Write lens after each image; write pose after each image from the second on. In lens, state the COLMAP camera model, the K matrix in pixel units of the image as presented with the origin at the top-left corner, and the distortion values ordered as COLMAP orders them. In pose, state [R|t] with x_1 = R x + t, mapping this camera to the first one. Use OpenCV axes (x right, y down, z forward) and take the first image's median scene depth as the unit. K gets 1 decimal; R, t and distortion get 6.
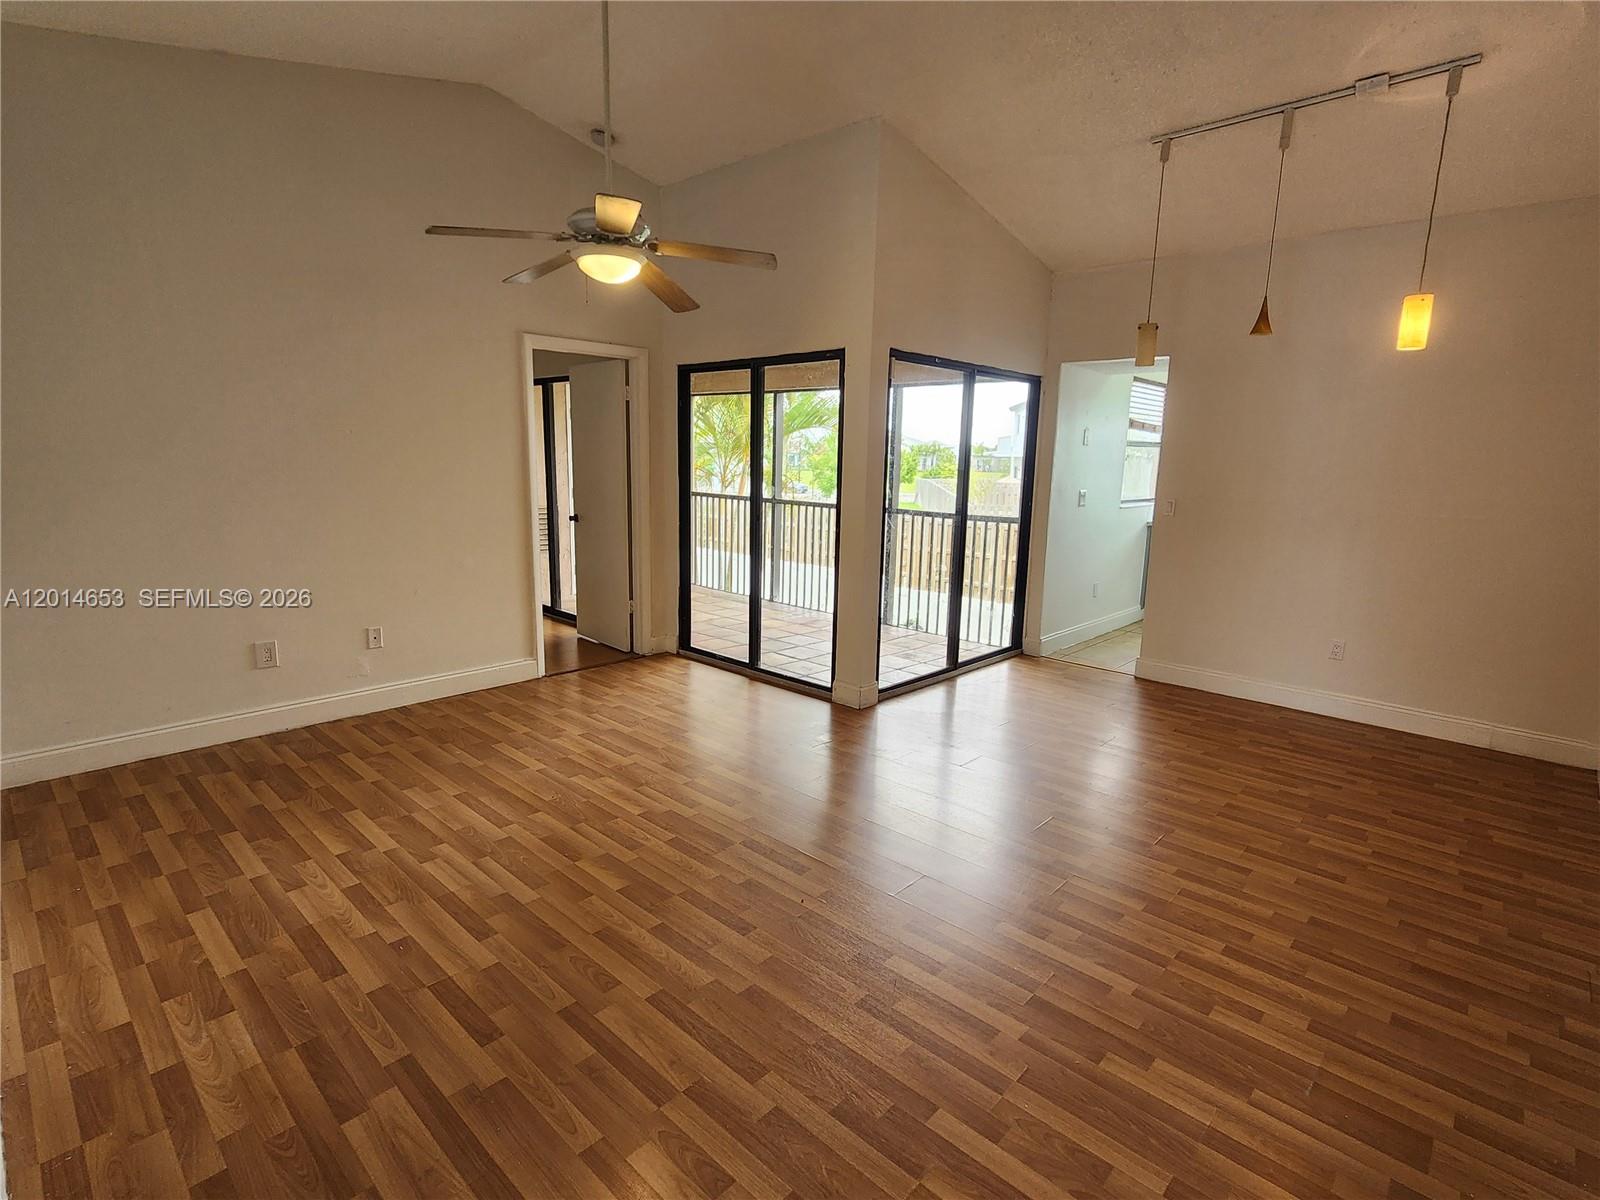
lens RADIAL K [[788.2, 0, 801.3], [0, 788.2, 600.8], [0, 0, 1]] dist [-0.002174, 0.002635]
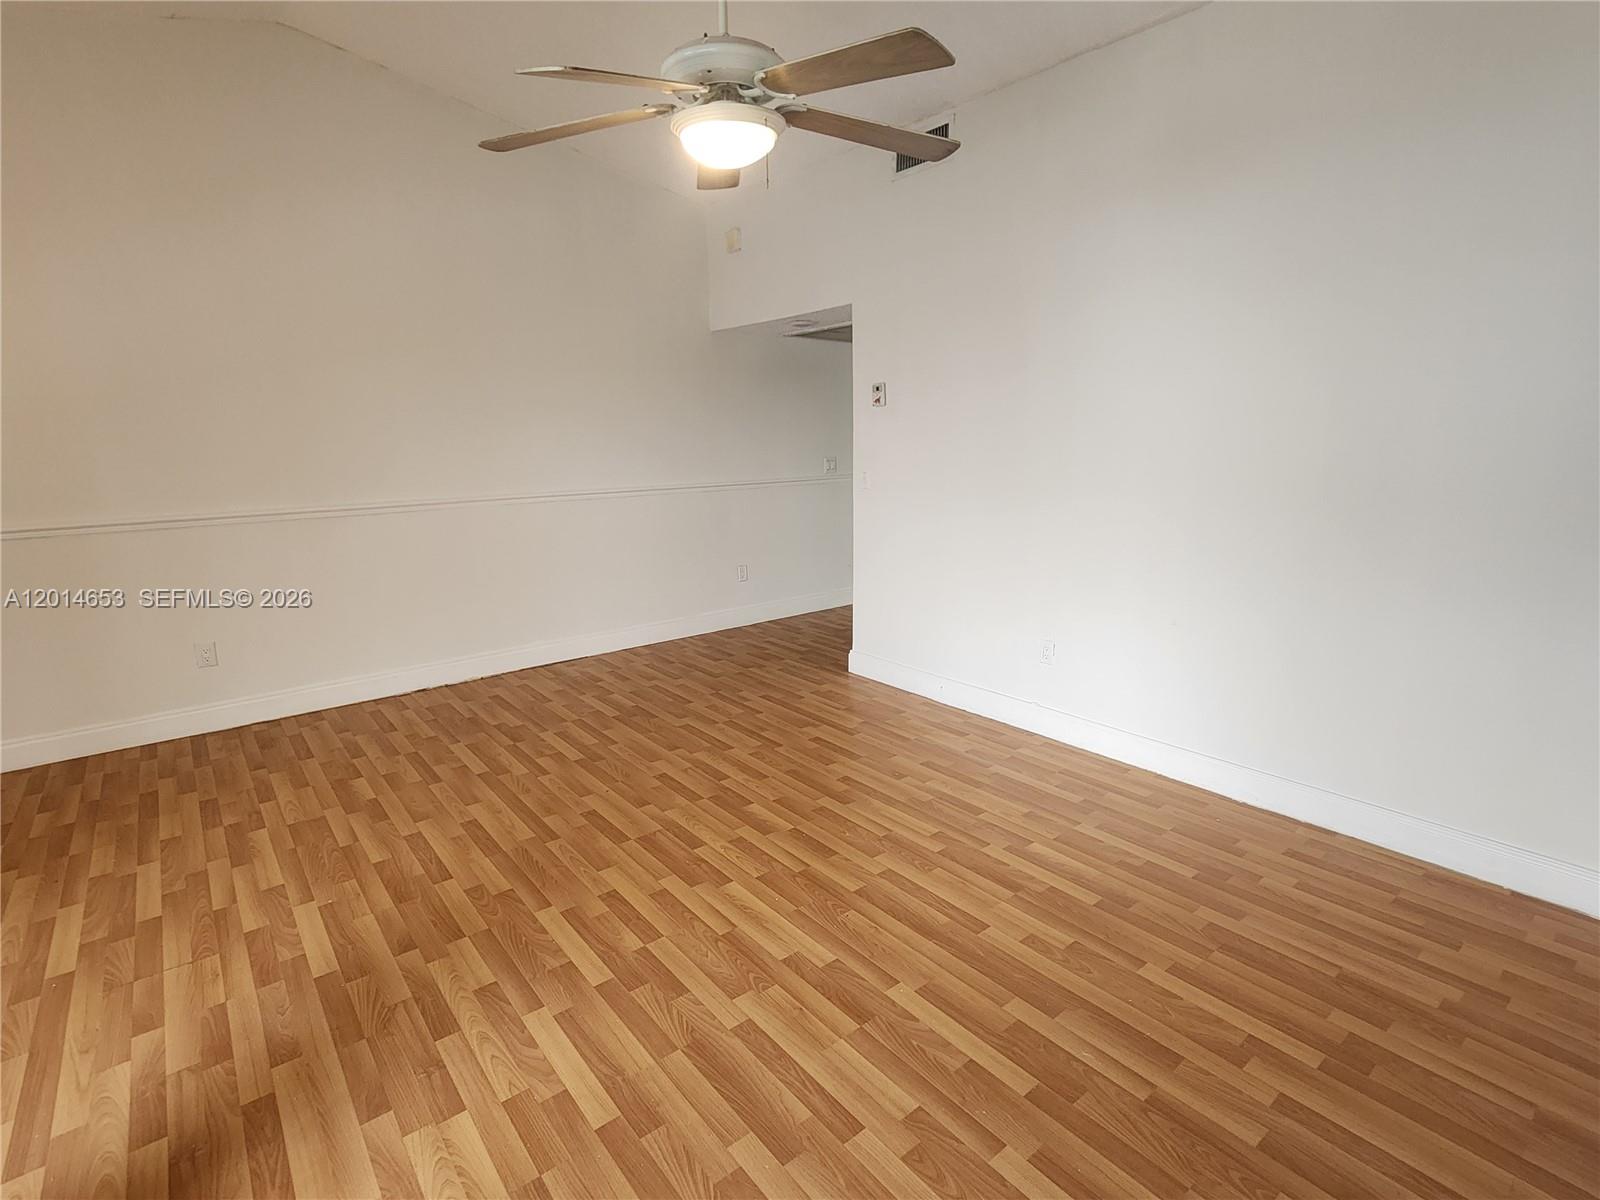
lens RADIAL K [[788.2, 0, 802.6], [0, 788.2, 600.1], [0, 0, 1]] dist [-0.002174, 0.002635]
pose [[-0.990068, -0.035462, 0.136042, -0.462393], [0.019897, 0.922581, 0.385289, -0.371949], [-0.139173, 0.384169, -0.912713, 1.975481]]
